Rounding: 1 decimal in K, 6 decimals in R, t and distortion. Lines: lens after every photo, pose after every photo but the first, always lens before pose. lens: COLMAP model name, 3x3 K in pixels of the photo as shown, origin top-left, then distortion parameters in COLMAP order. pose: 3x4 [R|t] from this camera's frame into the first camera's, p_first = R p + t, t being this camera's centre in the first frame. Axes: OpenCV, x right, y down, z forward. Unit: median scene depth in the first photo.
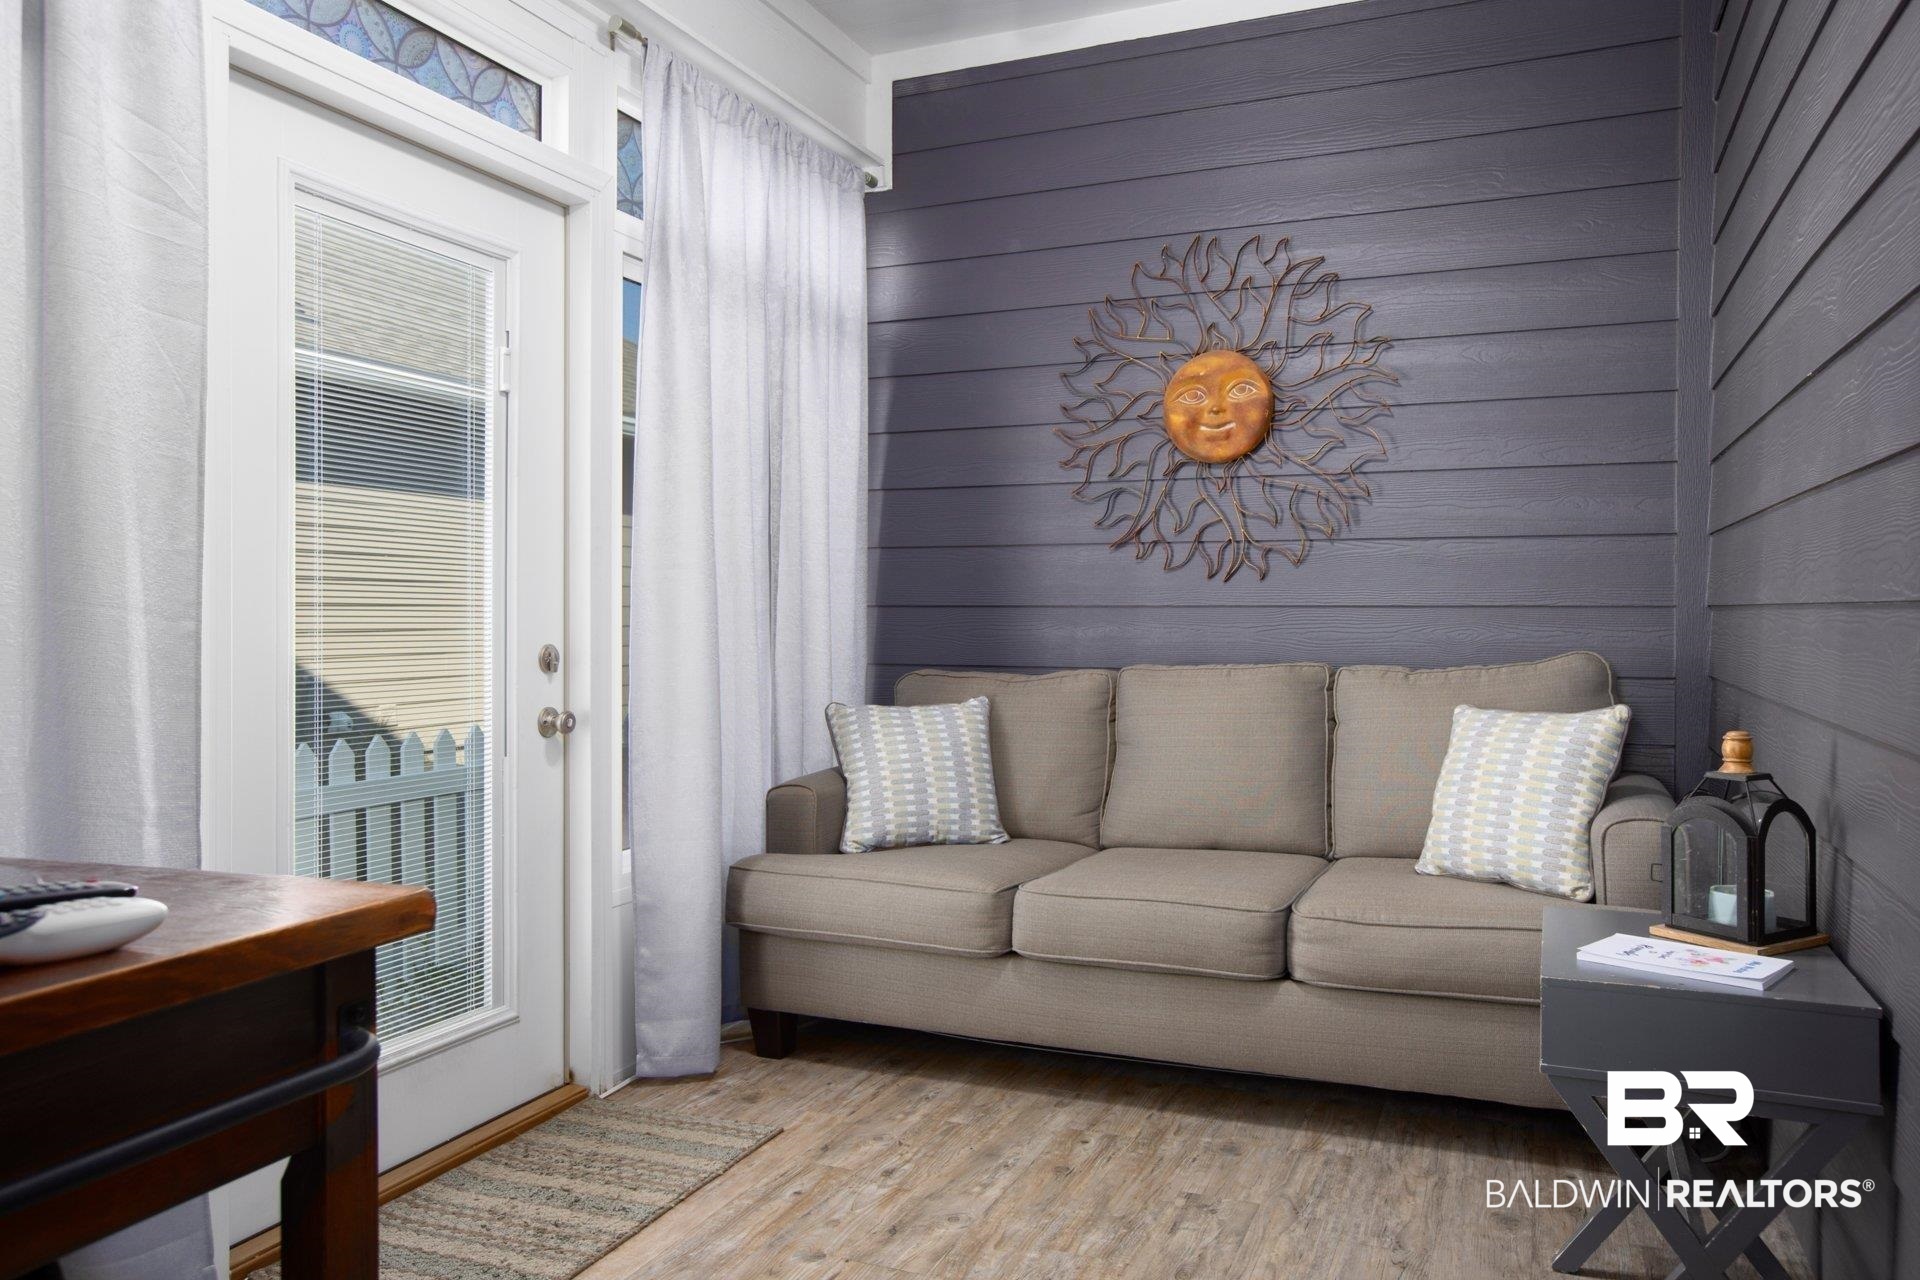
lens RADIAL K [[1335.6, 0, 961.8], [0, 1335.6, 621.1], [0, 0, 1]] dist [-0.045050, 0.077919]
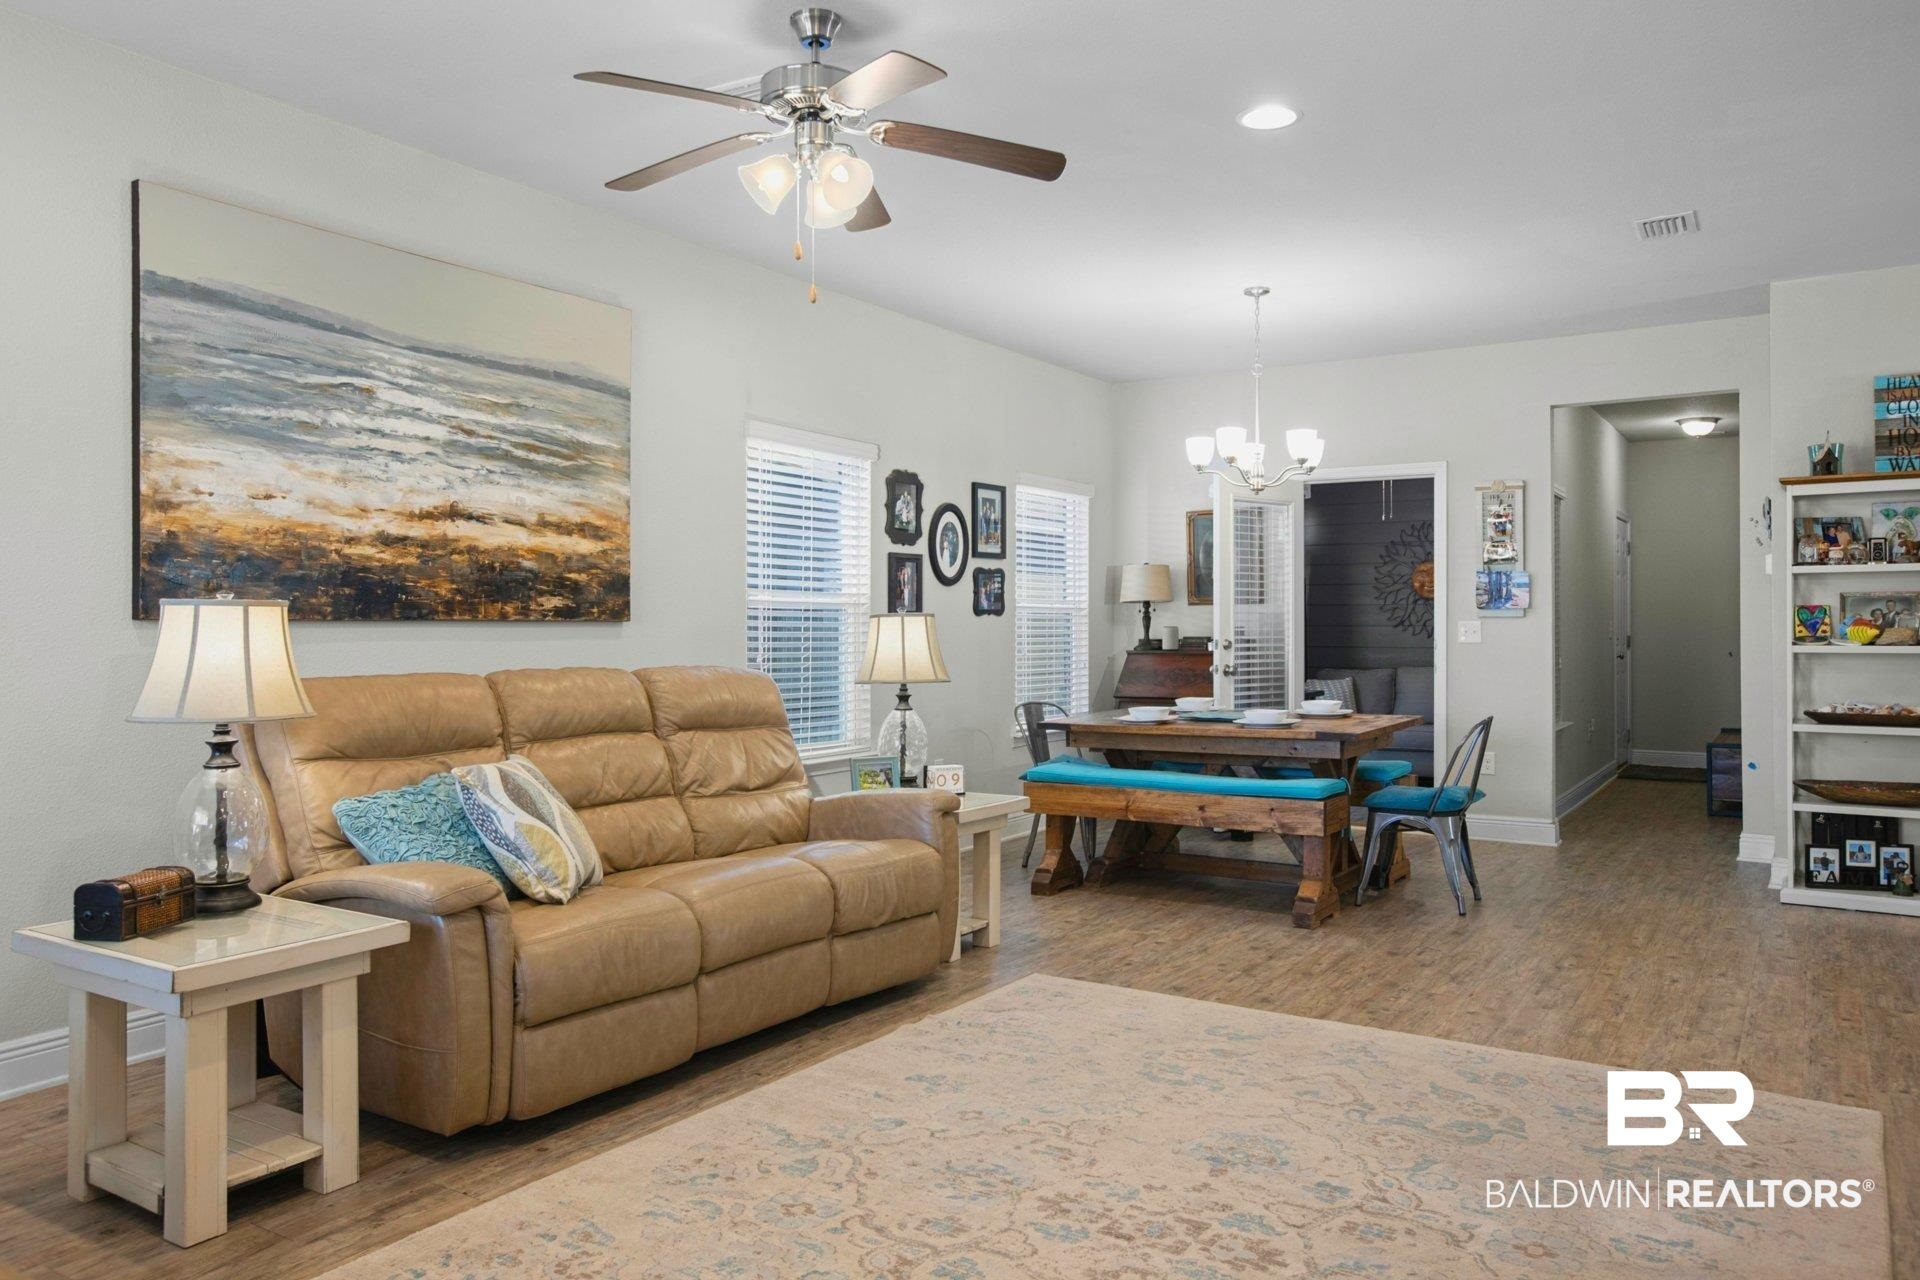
lens RADIAL K [[1335.6, 0, 961.8], [0, 1335.6, 621.1], [0, 0, 1]] dist [-0.045050, 0.077919]
pose [[0.979004, -0.015242, -0.203270, -0.232594], [0.015770, 0.999875, 0.000981, -0.087958], [0.203230, -0.004166, 0.979122, -2.146049]]
